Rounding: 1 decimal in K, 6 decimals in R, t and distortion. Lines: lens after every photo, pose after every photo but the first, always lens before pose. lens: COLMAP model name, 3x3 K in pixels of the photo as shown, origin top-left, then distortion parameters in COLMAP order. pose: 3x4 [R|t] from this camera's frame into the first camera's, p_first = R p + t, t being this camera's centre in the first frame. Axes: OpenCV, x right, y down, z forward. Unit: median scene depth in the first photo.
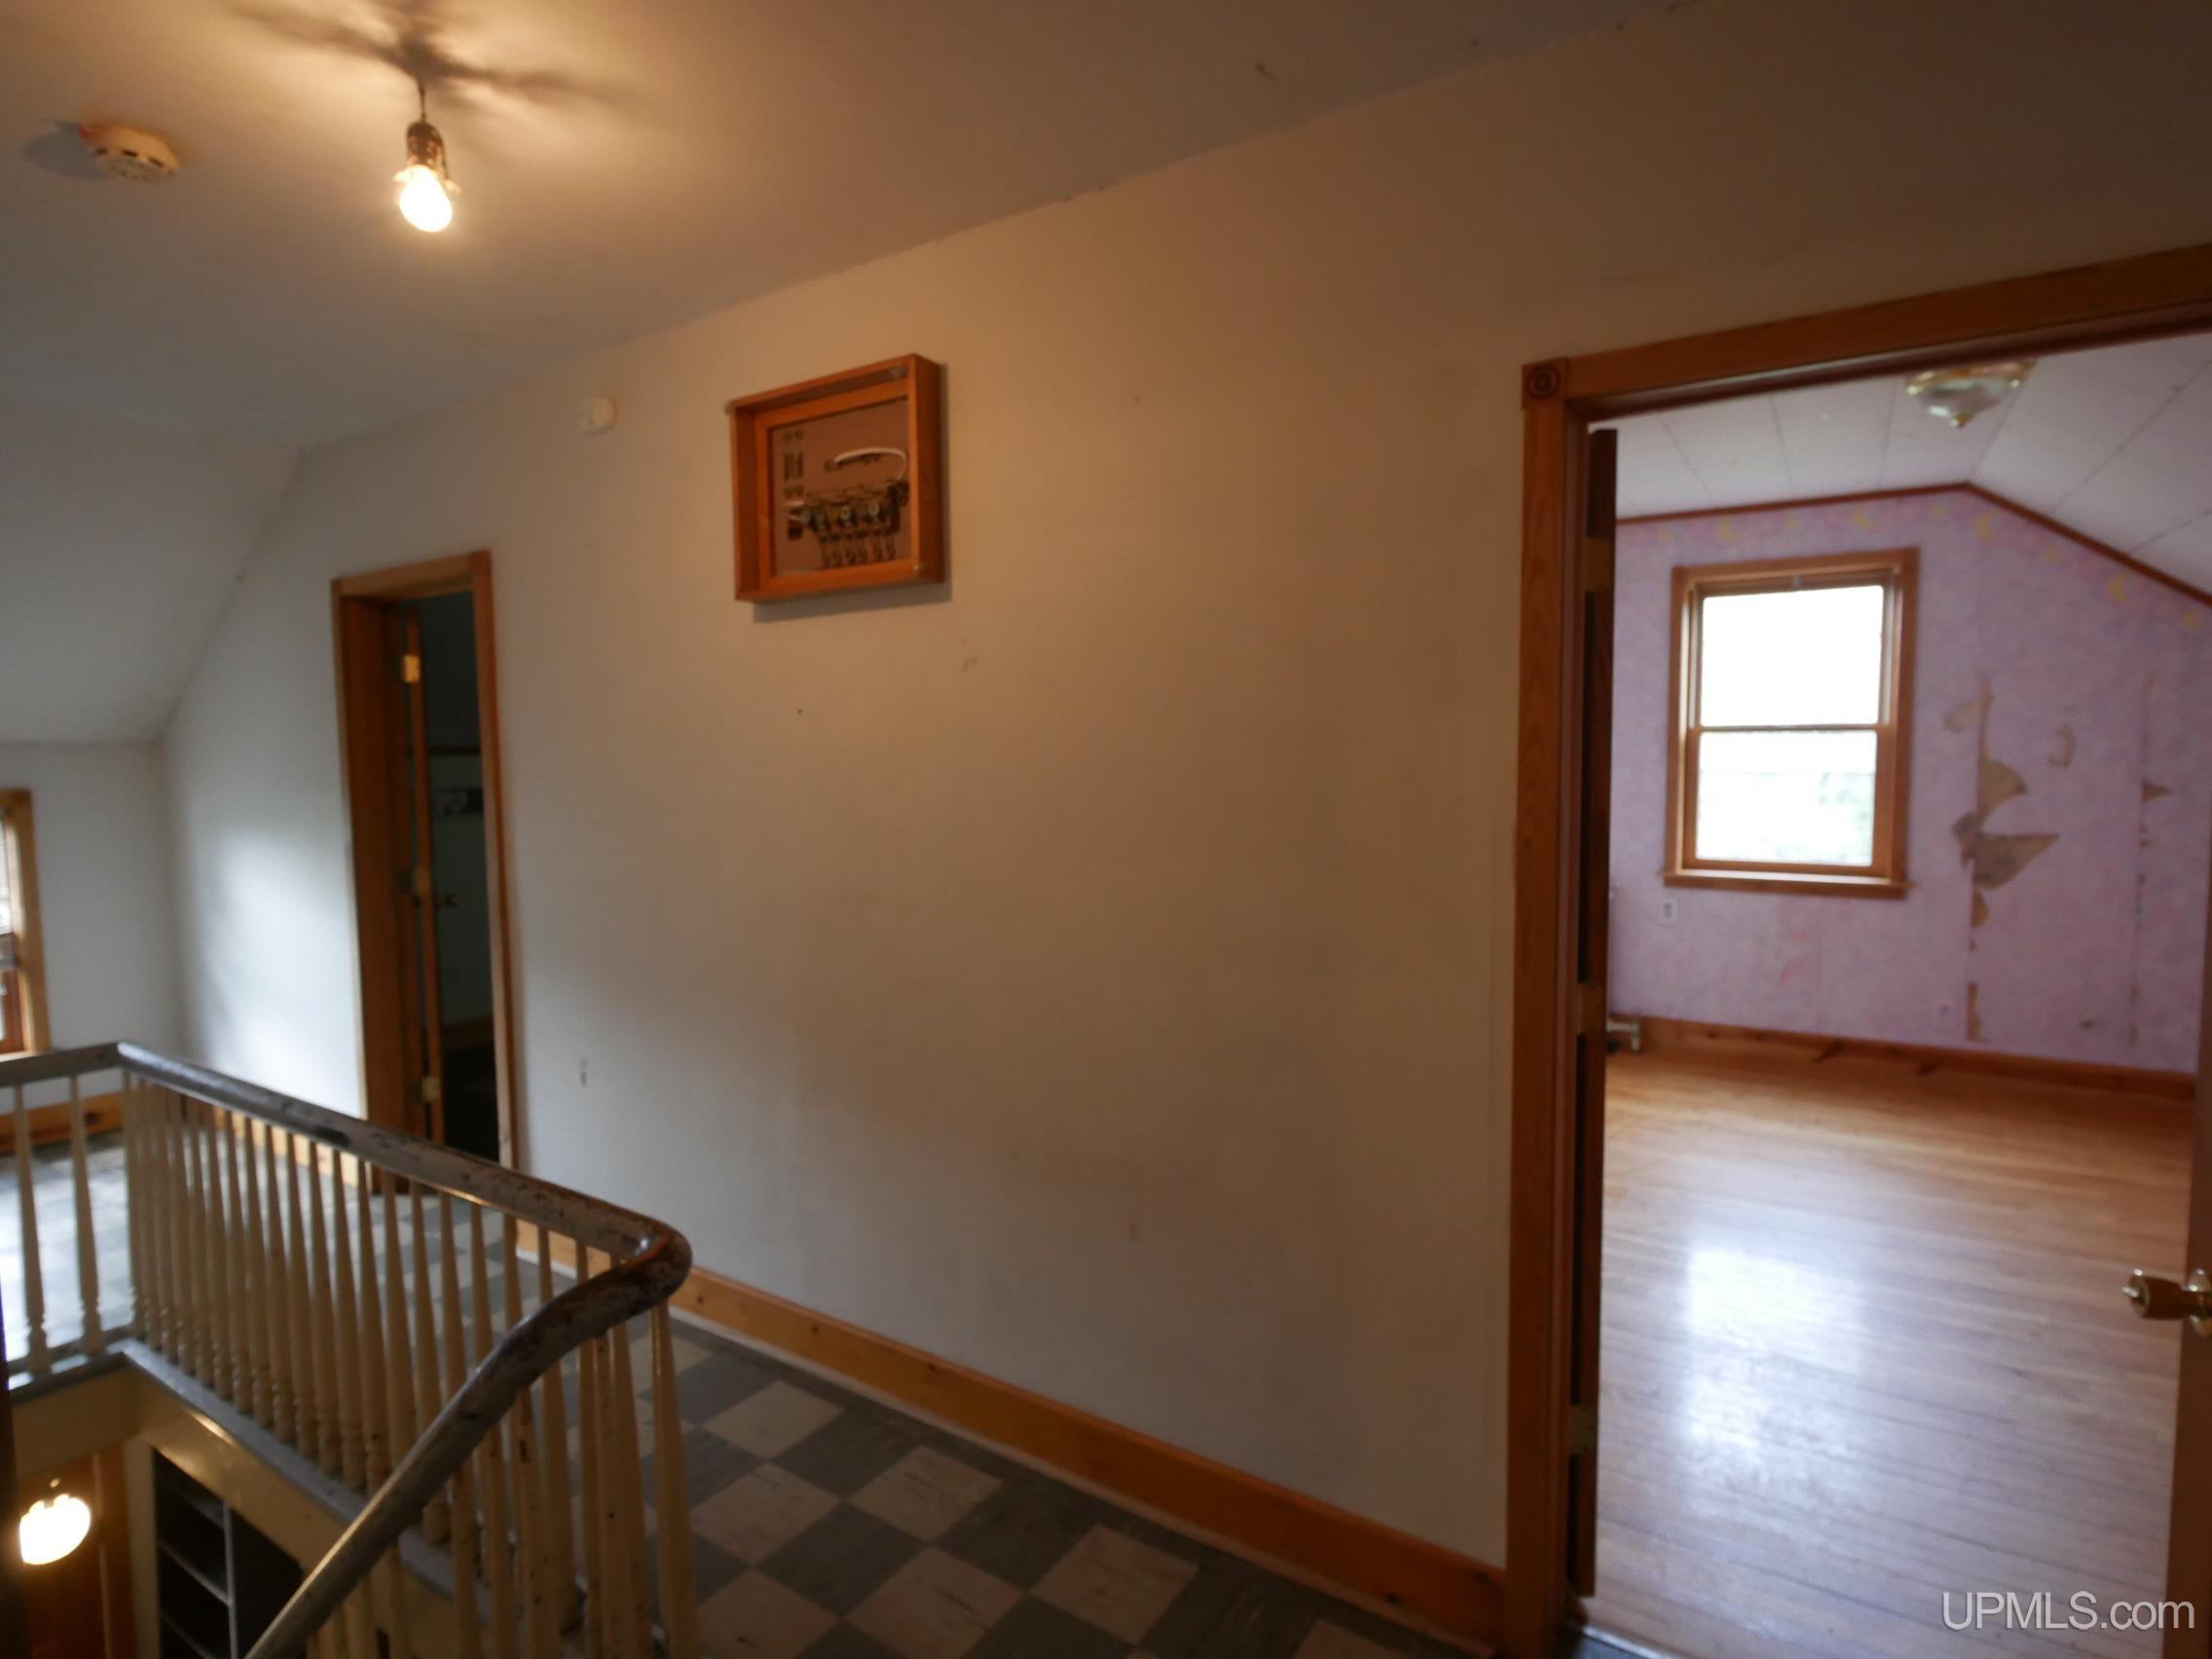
lens RADIAL K [[1167.7, 0, 1085.5], [0, 1167.7, 827.9], [0, 0, 1]] dist [-0.003444, -0.000717]
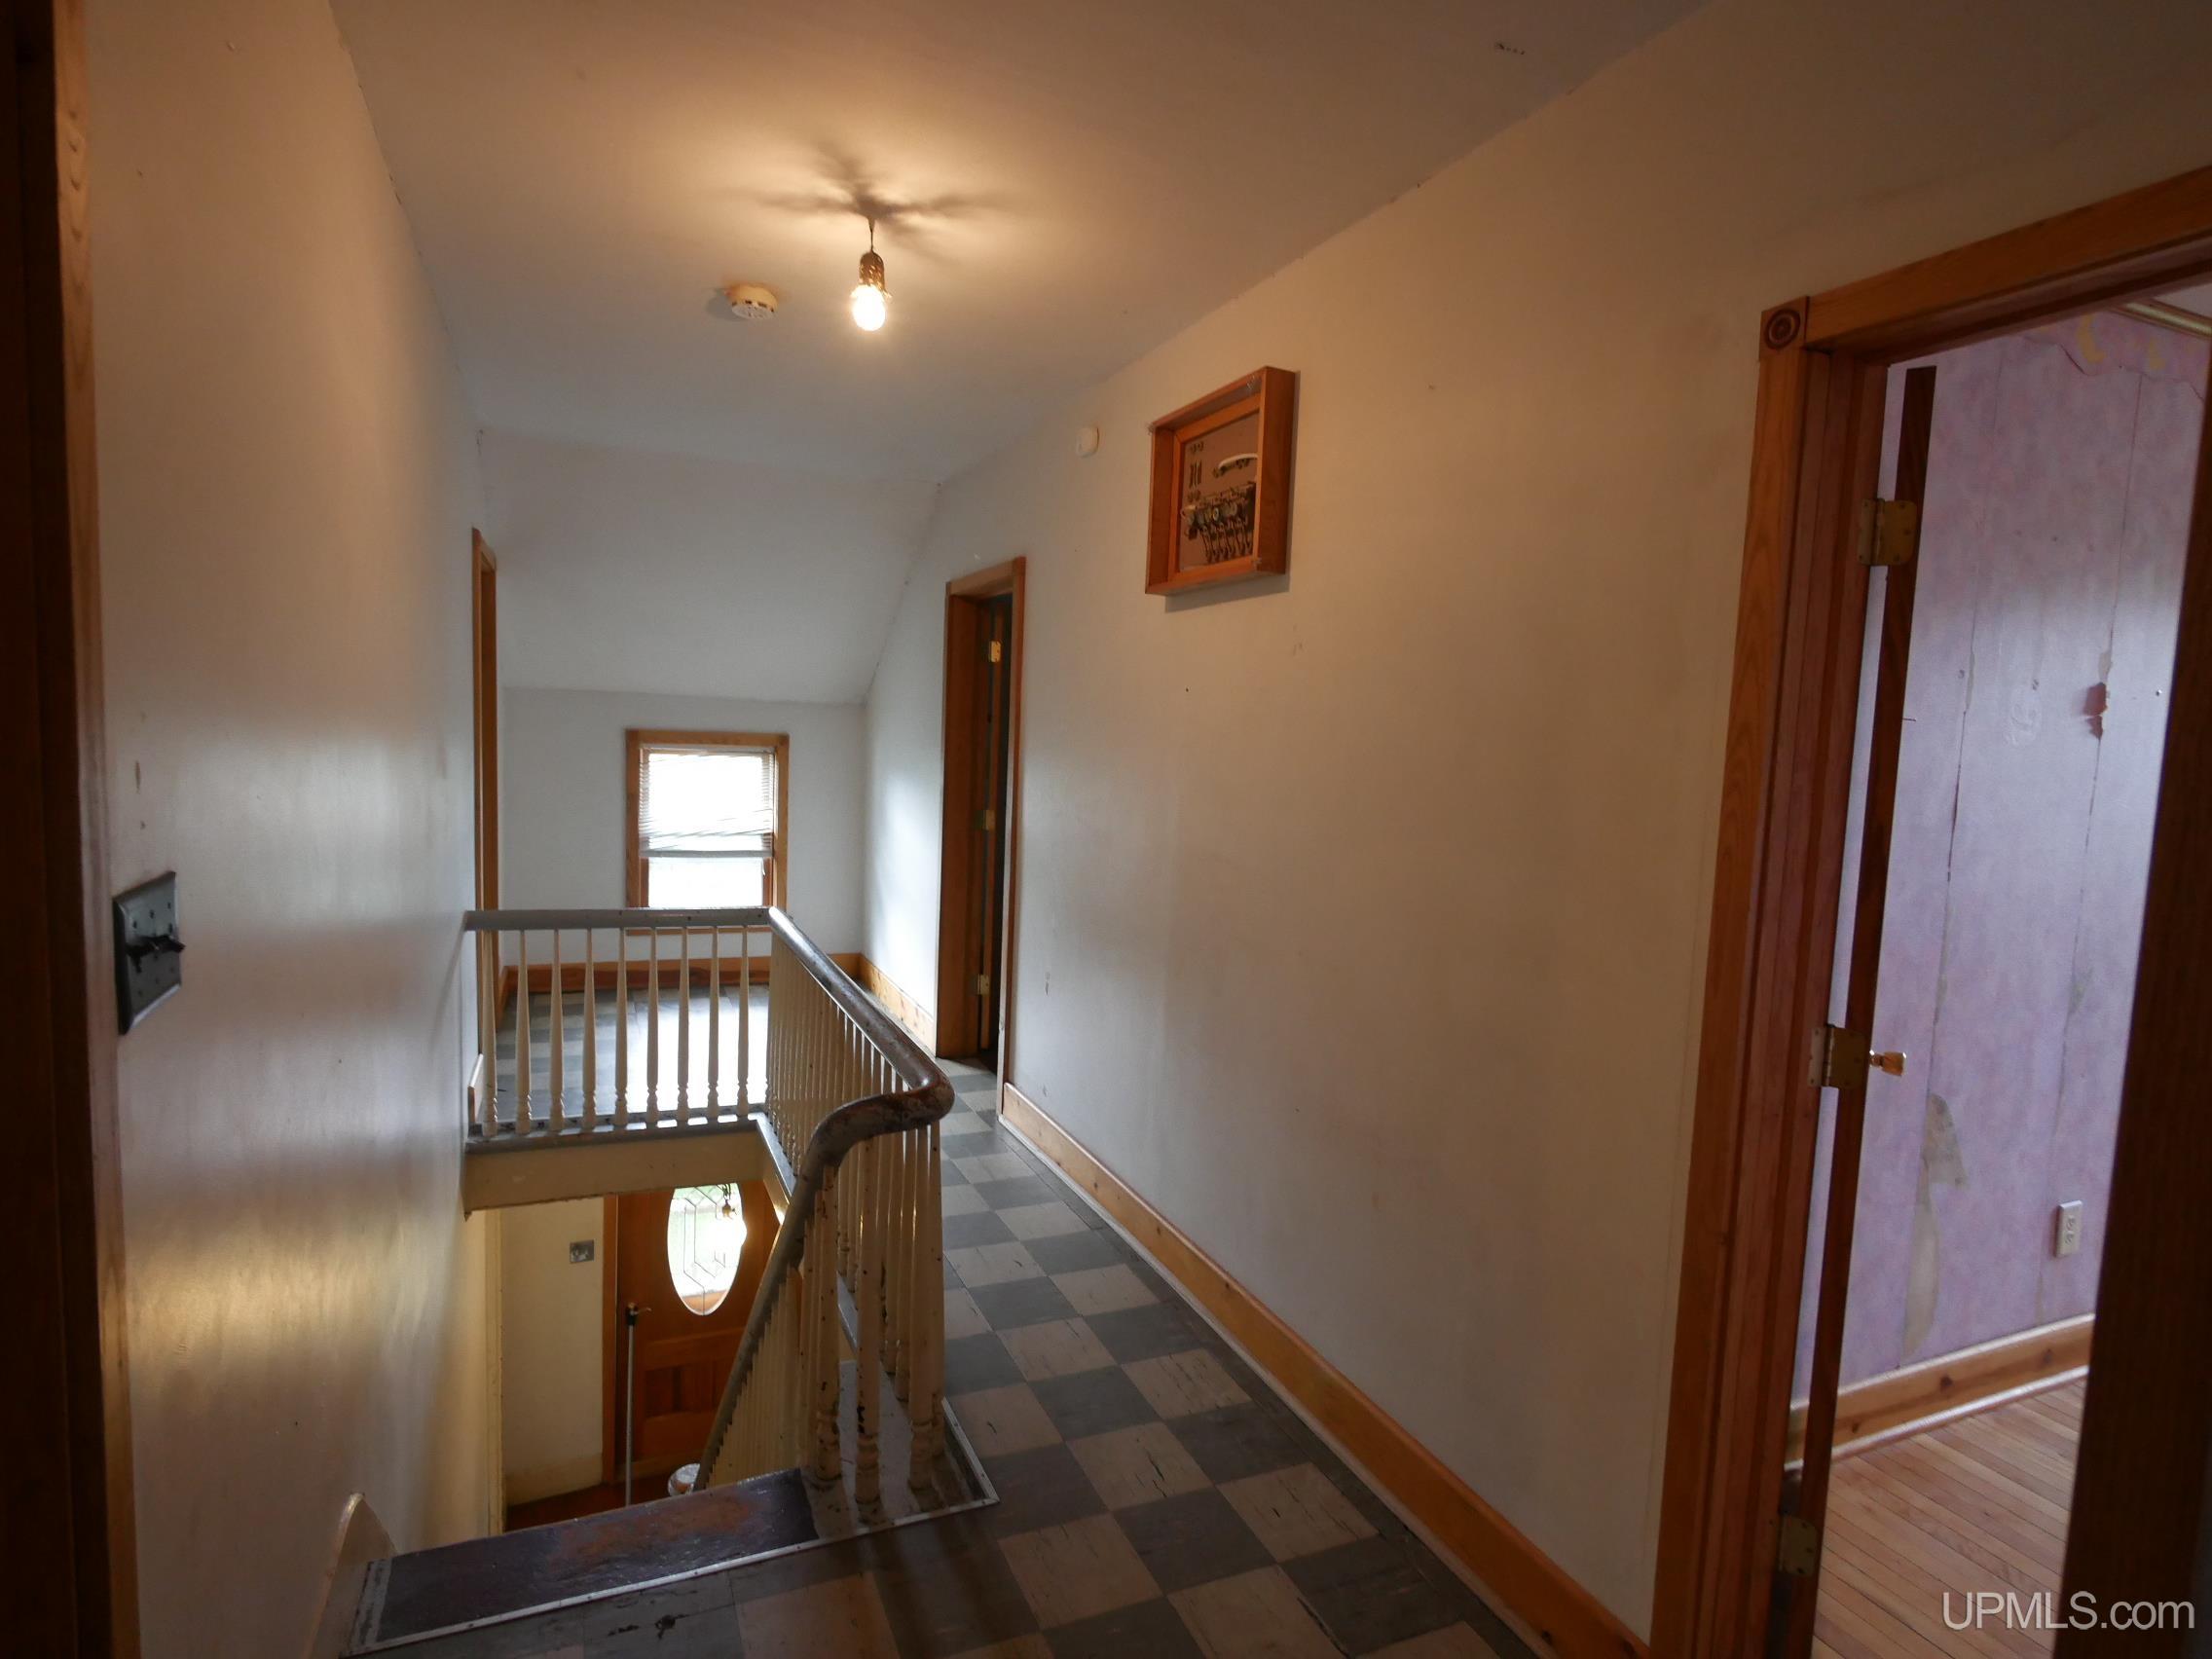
lens RADIAL K [[1180.0, 0, 1106.0], [0, 1180.0, 829.5], [0, 0, 1]] dist [-0.001809, -0.000333]
pose [[0.837012, 0.088359, -0.540003, 0.237722], [-0.083864, 0.995932, 0.032972, 0.003135], [0.540720, 0.017689, 0.841017, -0.006459]]
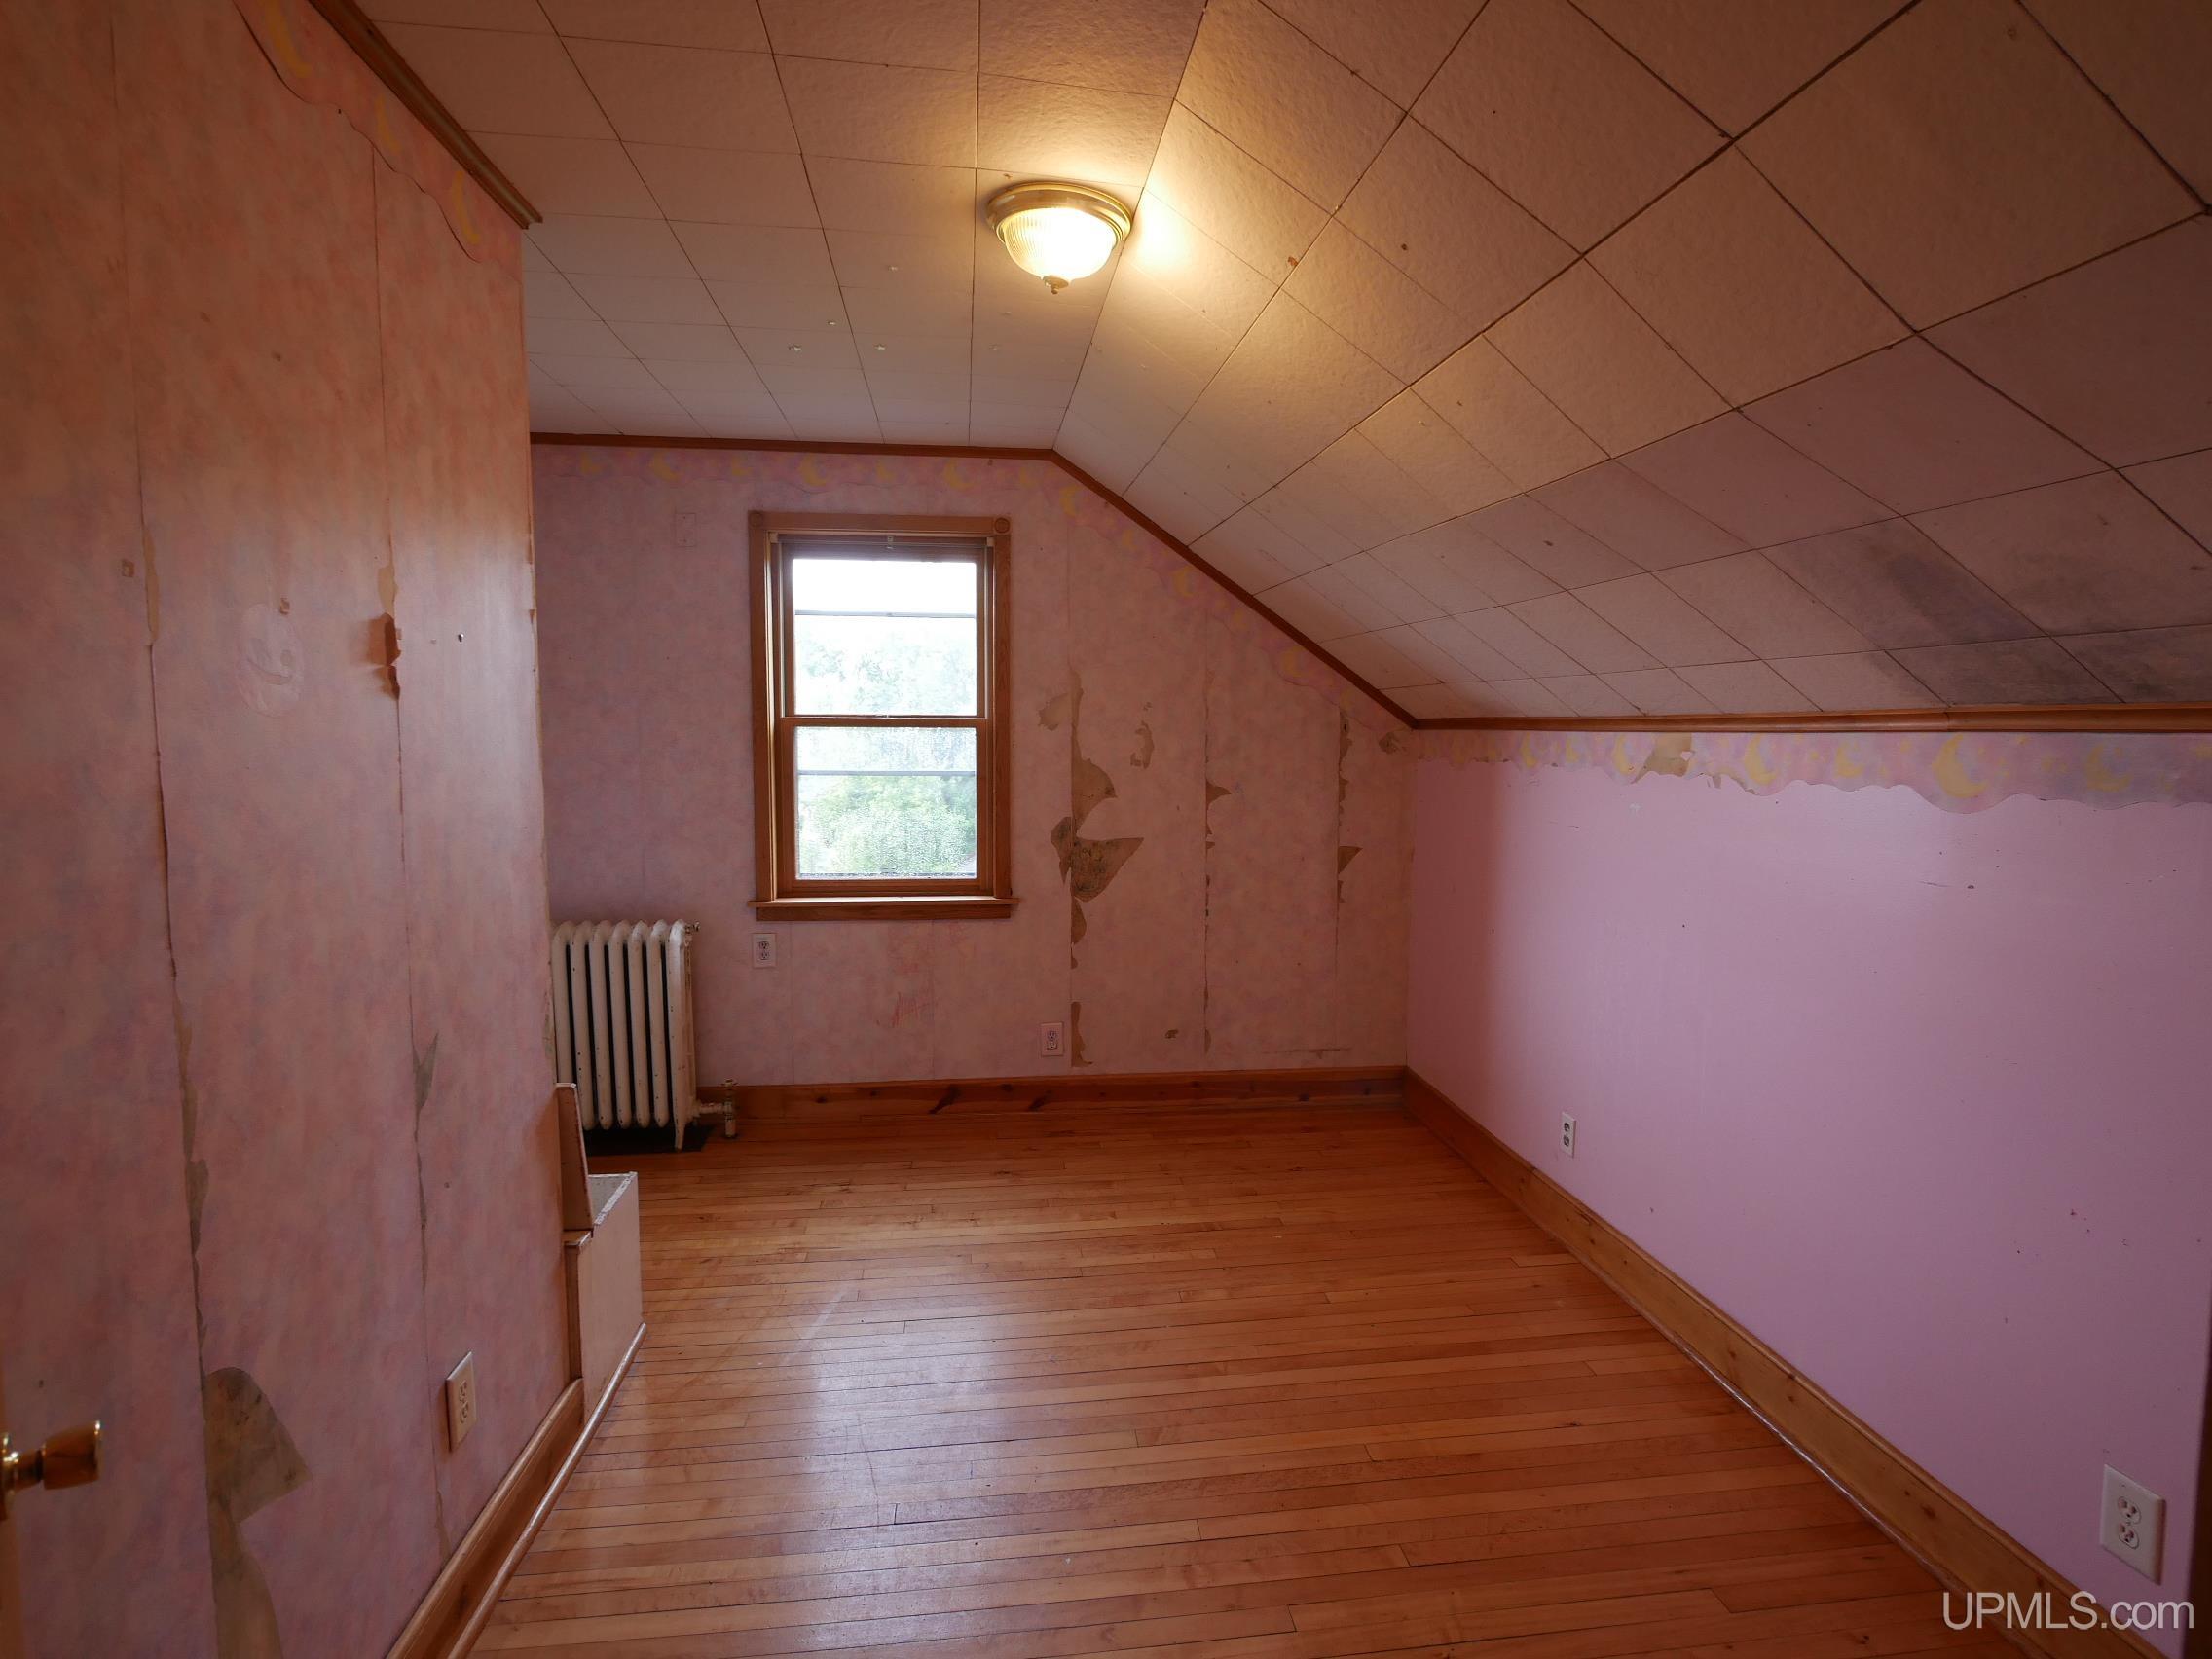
lens RADIAL K [[1085.3, 0, 1100.9], [0, 1085.3, 831.1], [0, 0, 1]] dist [-0.001776, 0.000307]
pose [[0.764329, -0.041429, 0.643495, 0.285331], [0.033453, 0.999138, 0.024591, -0.027553], [-0.643959, 0.002731, 0.765056, 0.408061]]
